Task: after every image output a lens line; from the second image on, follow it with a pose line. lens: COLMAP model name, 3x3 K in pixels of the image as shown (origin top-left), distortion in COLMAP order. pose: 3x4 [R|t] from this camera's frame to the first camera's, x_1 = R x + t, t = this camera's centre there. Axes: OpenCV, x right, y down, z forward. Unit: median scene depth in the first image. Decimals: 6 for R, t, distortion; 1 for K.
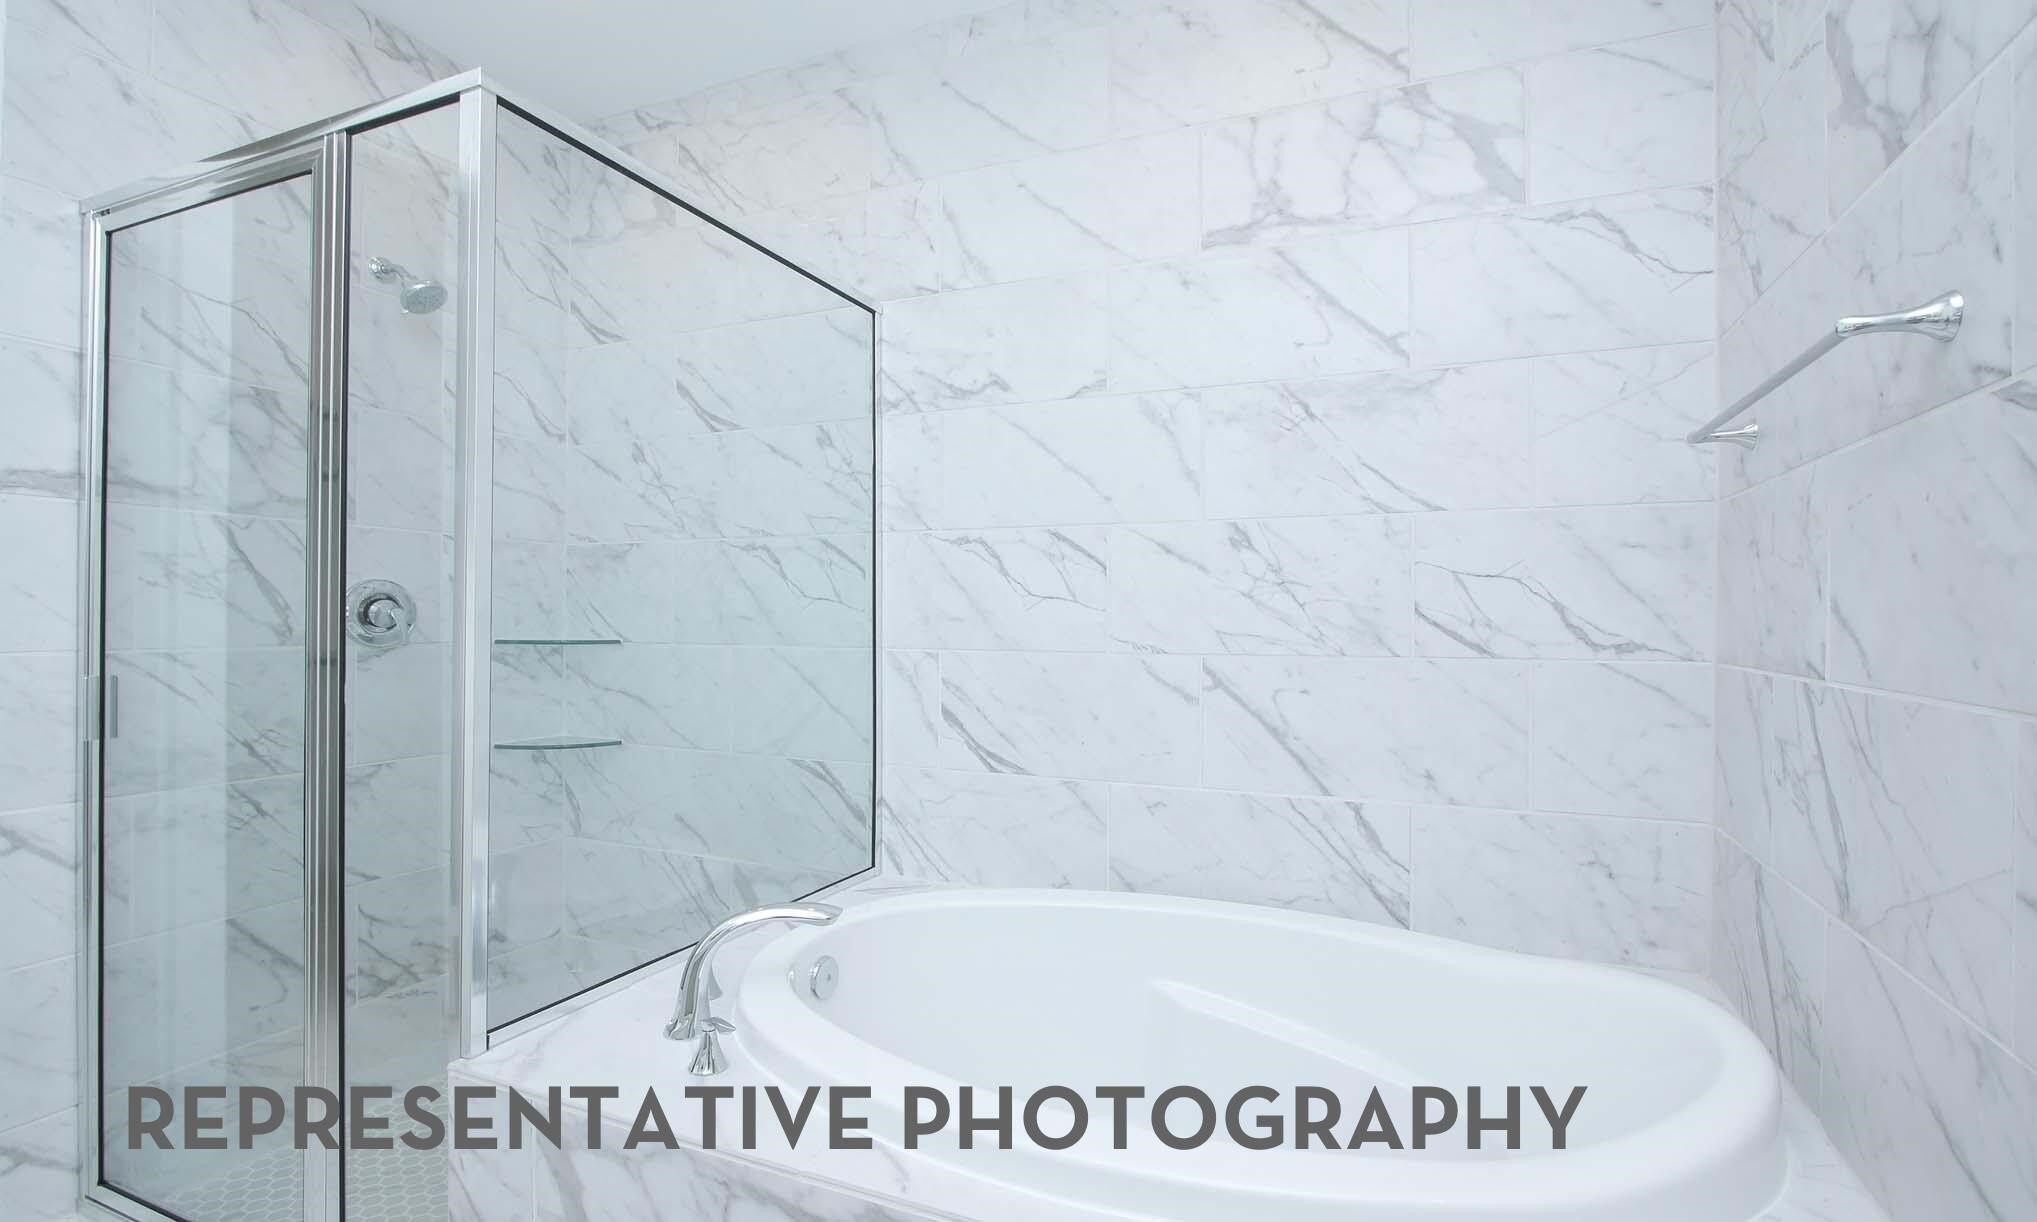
lens RADIAL K [[945.9, 0, 1022.5], [0, 945.9, 608.3], [0, 0, 1]] dist [-0.017401, -0.000095]
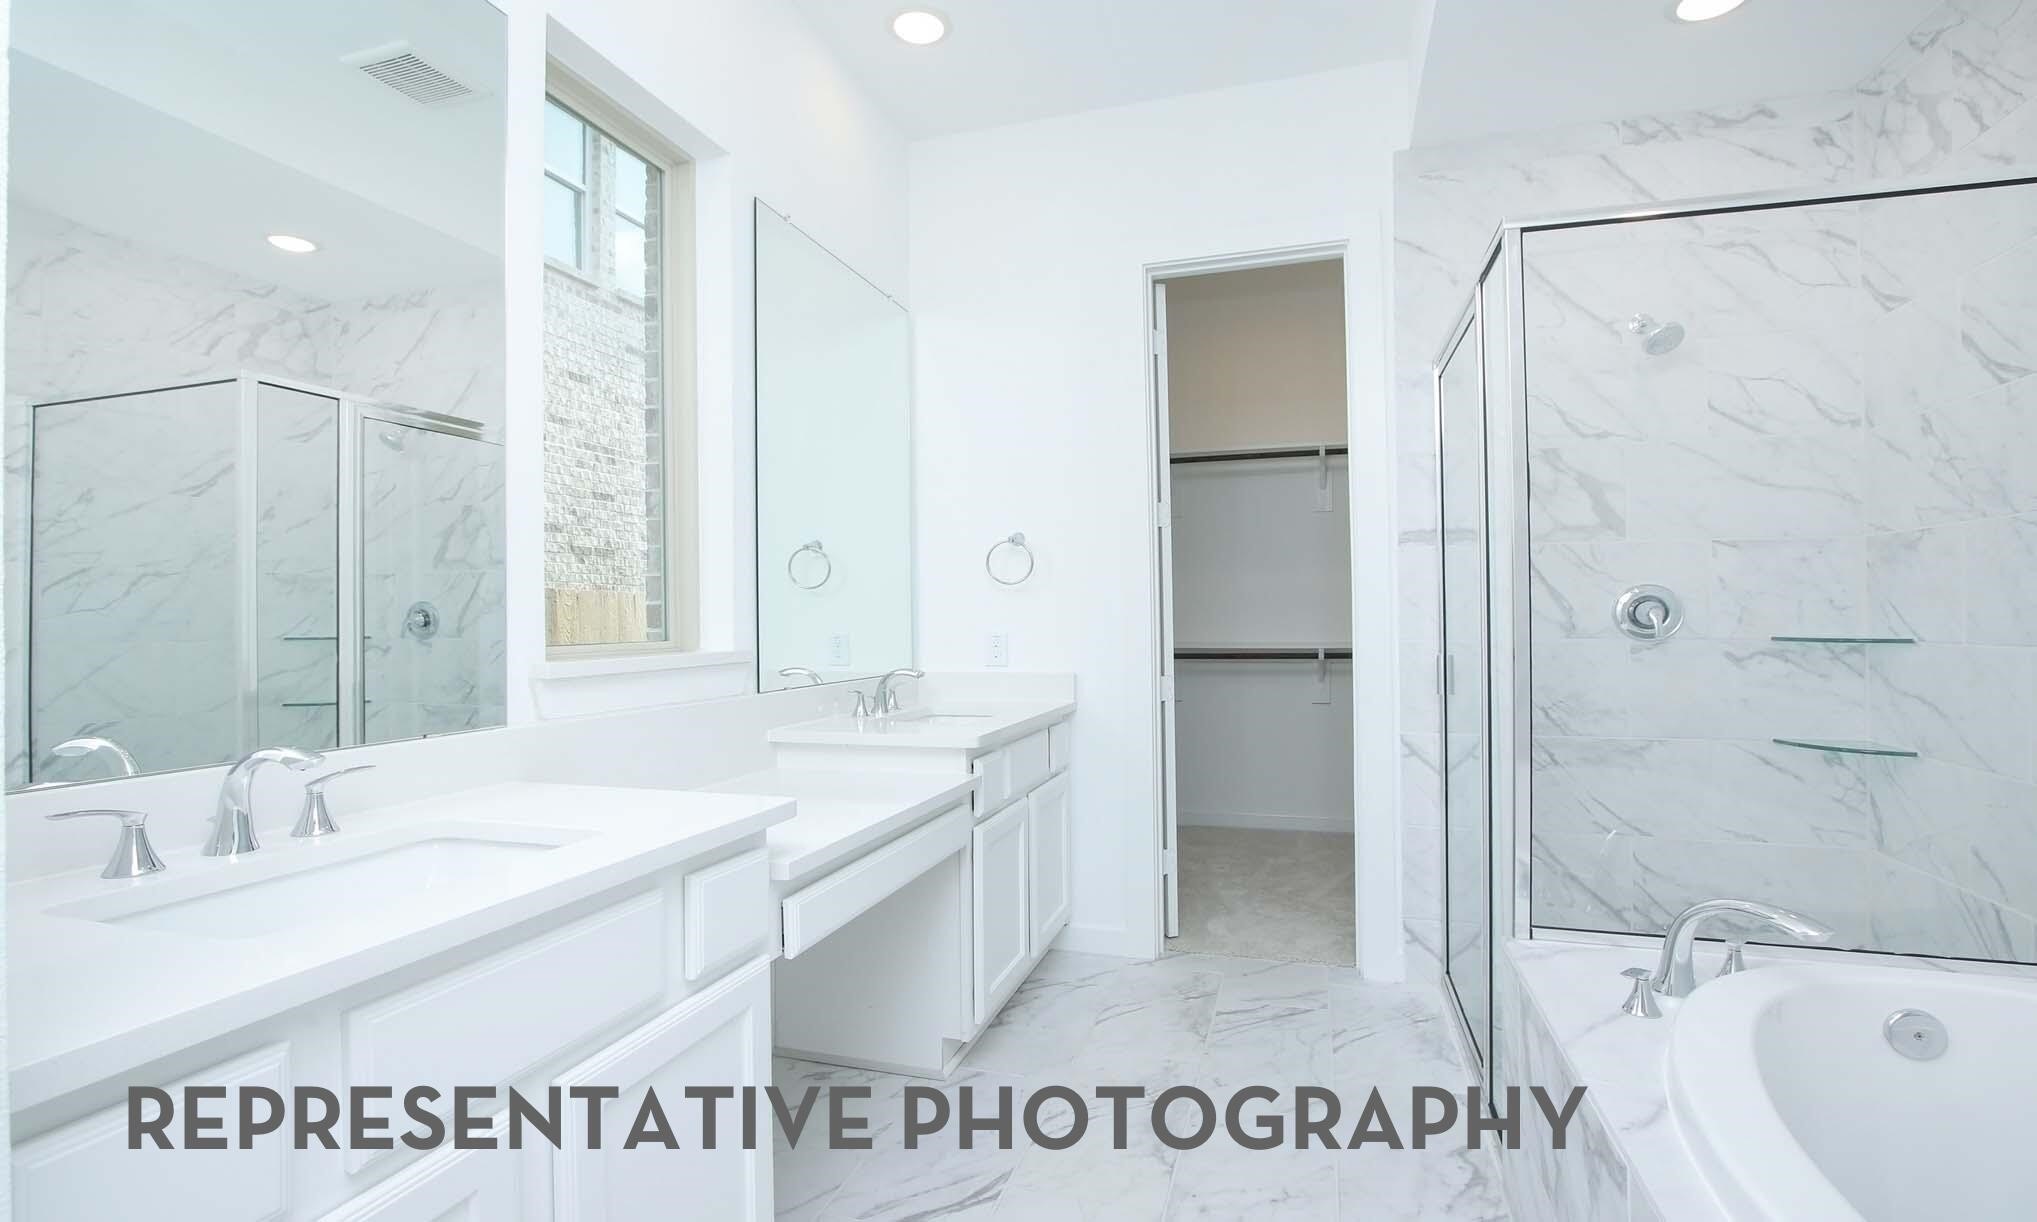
lens RADIAL K [[945.9, 0, 1020.5], [0, 945.9, 615.6], [0, 0, 1]] dist [-0.017401, -0.000095]
pose [[0.102957, -0.007612, -0.994657, 0.356707], [0.018237, 0.999817, -0.005764, 0.001211], [0.994519, -0.017546, 0.103077, 0.073592]]
